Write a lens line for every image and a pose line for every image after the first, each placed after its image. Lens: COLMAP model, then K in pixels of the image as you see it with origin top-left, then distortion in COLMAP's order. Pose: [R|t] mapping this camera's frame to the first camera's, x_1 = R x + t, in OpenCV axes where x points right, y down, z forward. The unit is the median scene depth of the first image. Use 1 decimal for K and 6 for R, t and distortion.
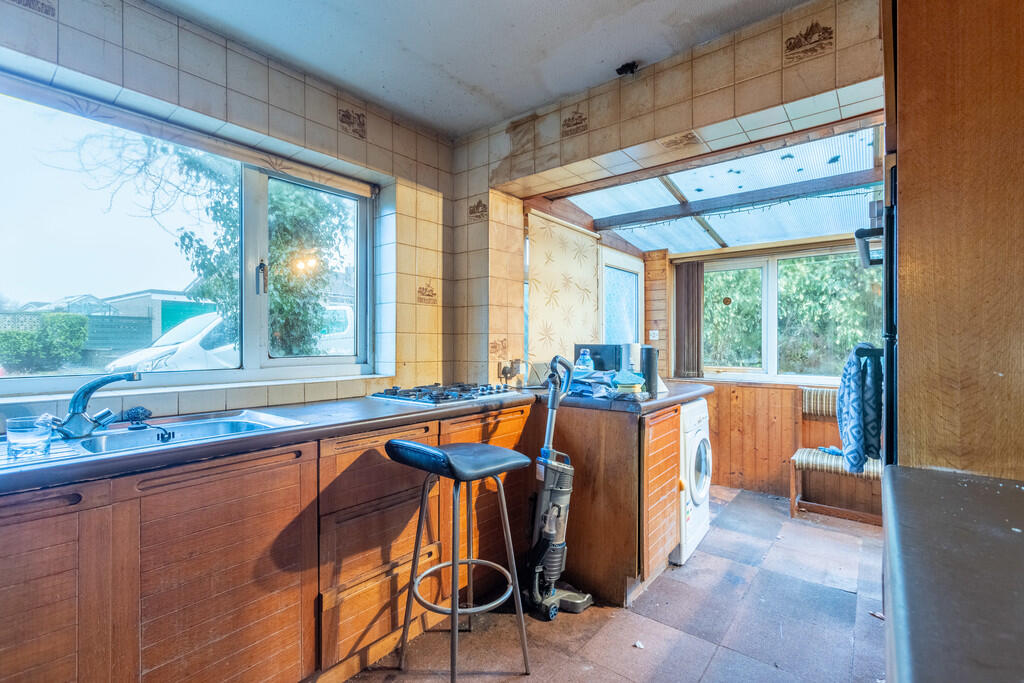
lens RADIAL K [[470.5, 0, 512.0], [0, 470.5, 341.5], [0, 0, 1]] dist [-0.020126, 0.012816]
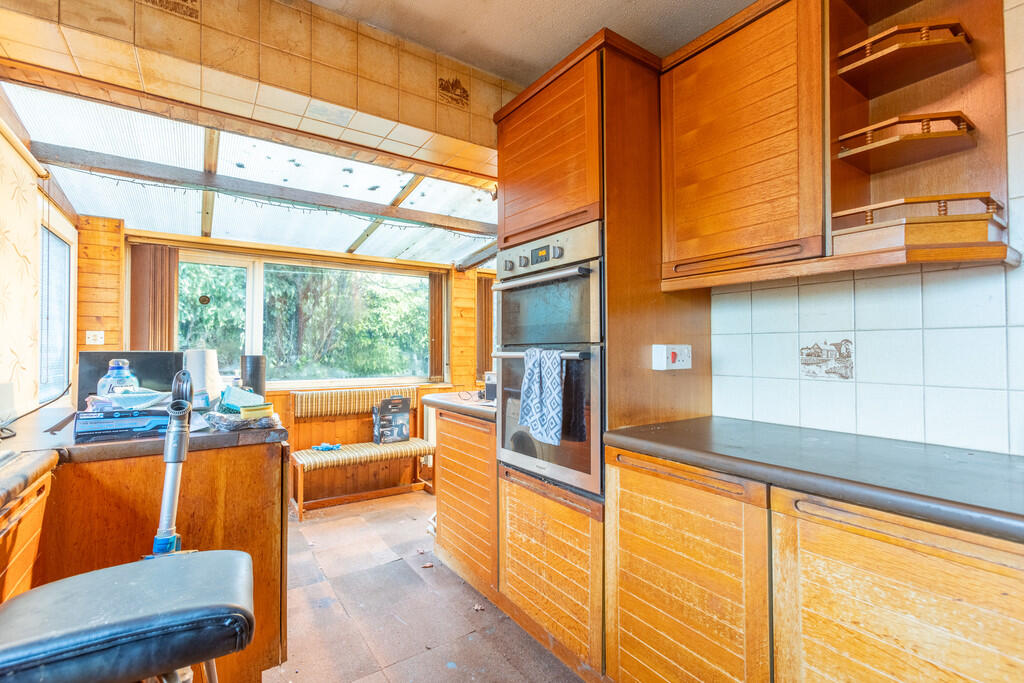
lens RADIAL K [[453.7, 0, 512.0], [0, 453.7, 341.5], [0, 0, 1]] dist [-0.003423, 0.000006]
pose [[0.284106, 0.013407, 0.958699, -0.209919], [-0.000950, 0.999906, -0.013702, 0.000482], [-0.958792, 0.002982, 0.284092, 0.277602]]
